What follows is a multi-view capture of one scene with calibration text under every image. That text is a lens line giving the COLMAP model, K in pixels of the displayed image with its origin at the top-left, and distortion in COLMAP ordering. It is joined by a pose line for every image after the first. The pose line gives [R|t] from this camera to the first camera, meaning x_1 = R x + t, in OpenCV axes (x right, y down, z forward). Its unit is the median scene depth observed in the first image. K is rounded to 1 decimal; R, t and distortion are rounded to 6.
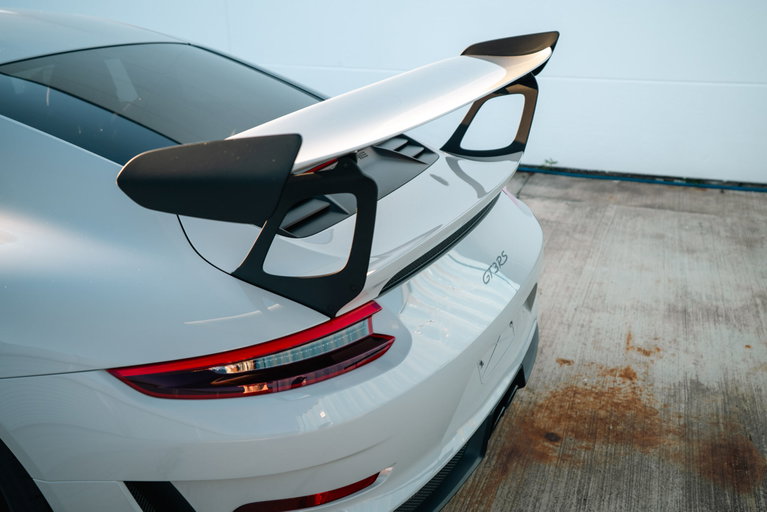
lens RADIAL K [[741.2, 0, 387.2], [0, 741.2, 254.6], [0, 0, 1]] dist [0.074880, 0.000000]
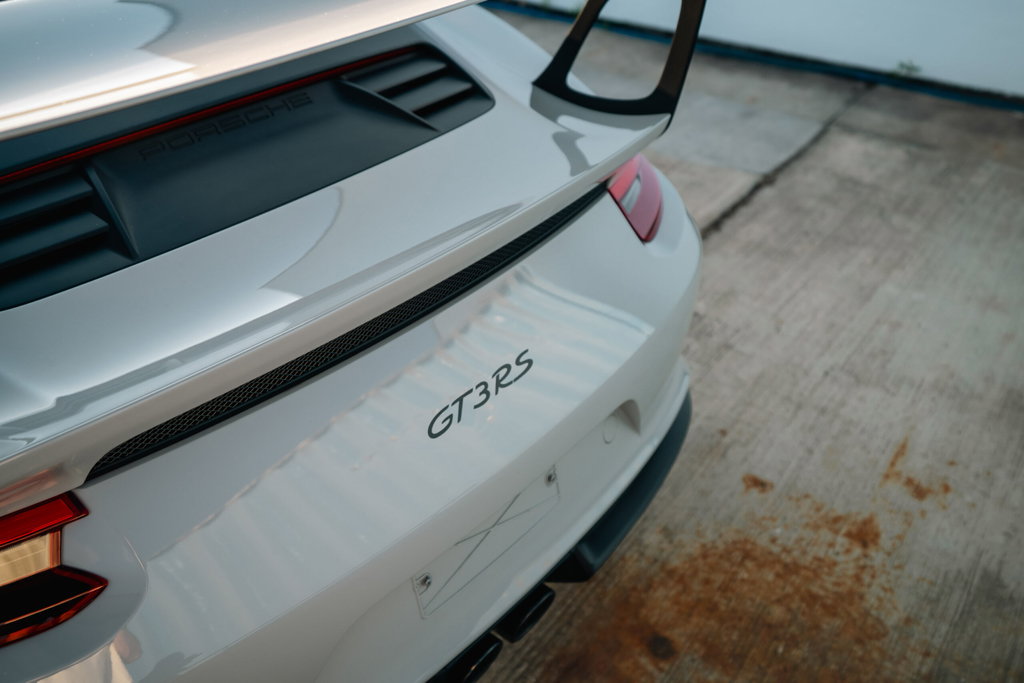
lens RADIAL K [[989.6, 0, 464.0], [0, 989.6, 357.3], [0, 0, 1]] dist [0.074880, 0.000000]
pose [[0.967721, 0.154294, -0.199274, 0.164825], [-0.108962, 0.969116, 0.221226, -0.091359], [0.227253, -0.192371, 0.954646, 0.263149]]
